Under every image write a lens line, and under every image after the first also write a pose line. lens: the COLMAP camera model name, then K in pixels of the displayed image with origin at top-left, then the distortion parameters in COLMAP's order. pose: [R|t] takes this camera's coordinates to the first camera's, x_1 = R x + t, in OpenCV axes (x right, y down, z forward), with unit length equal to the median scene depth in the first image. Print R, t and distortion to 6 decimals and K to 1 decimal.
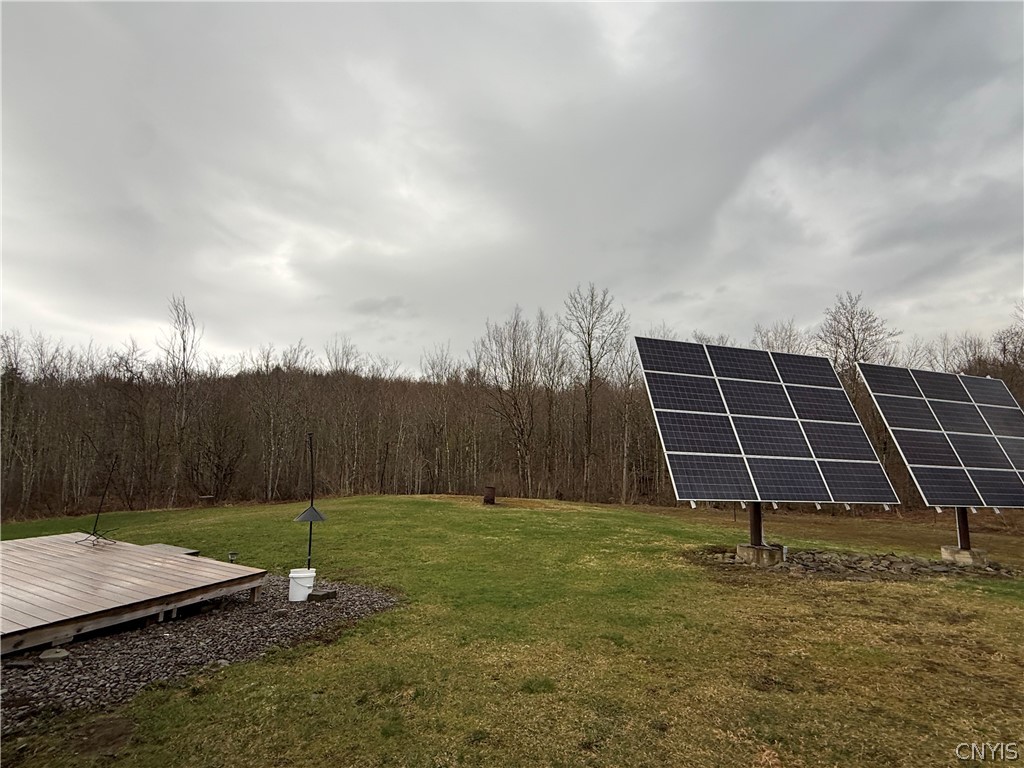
lens RADIAL K [[474.1, 0, 510.3], [0, 474.1, 386.7], [0, 0, 1]] dist [-0.003196, 0.000405]
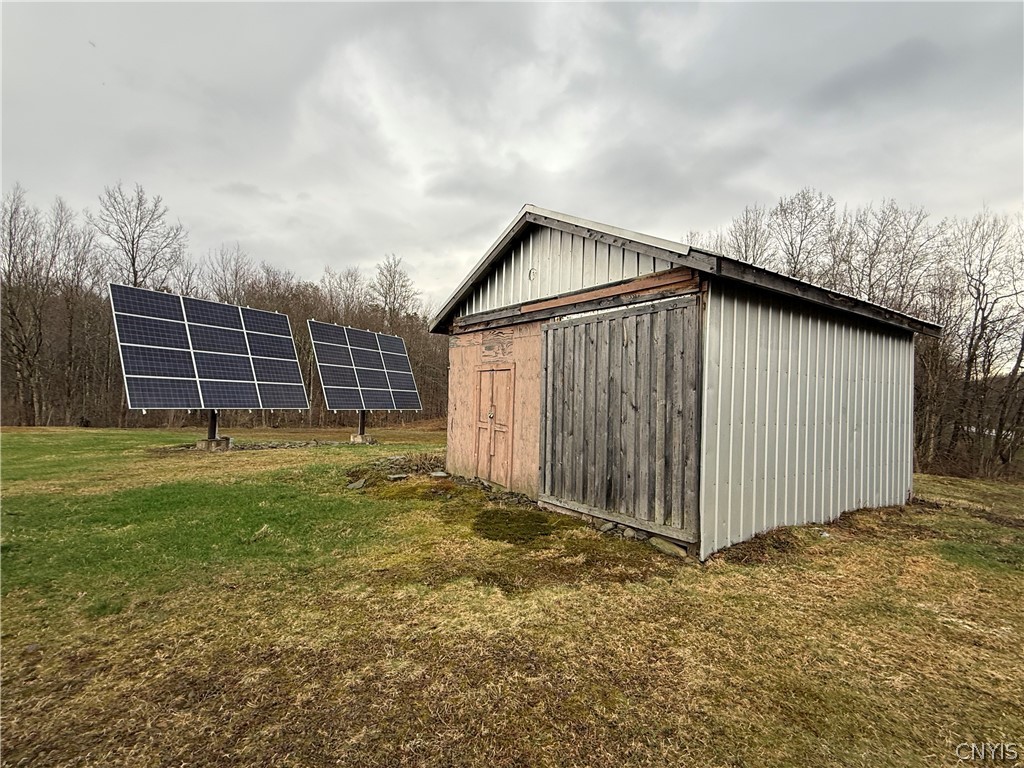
lens RADIAL K [[474.1, 0, 506.2], [0, 474.1, 385.6], [0, 0, 1]] dist [-0.003196, 0.000405]
pose [[0.700743, 0.005185, 0.713395, 0.110343], [-0.114608, 0.987804, 0.105396, -0.094708], [-0.704148, -0.155616, 0.692791, -0.666368]]
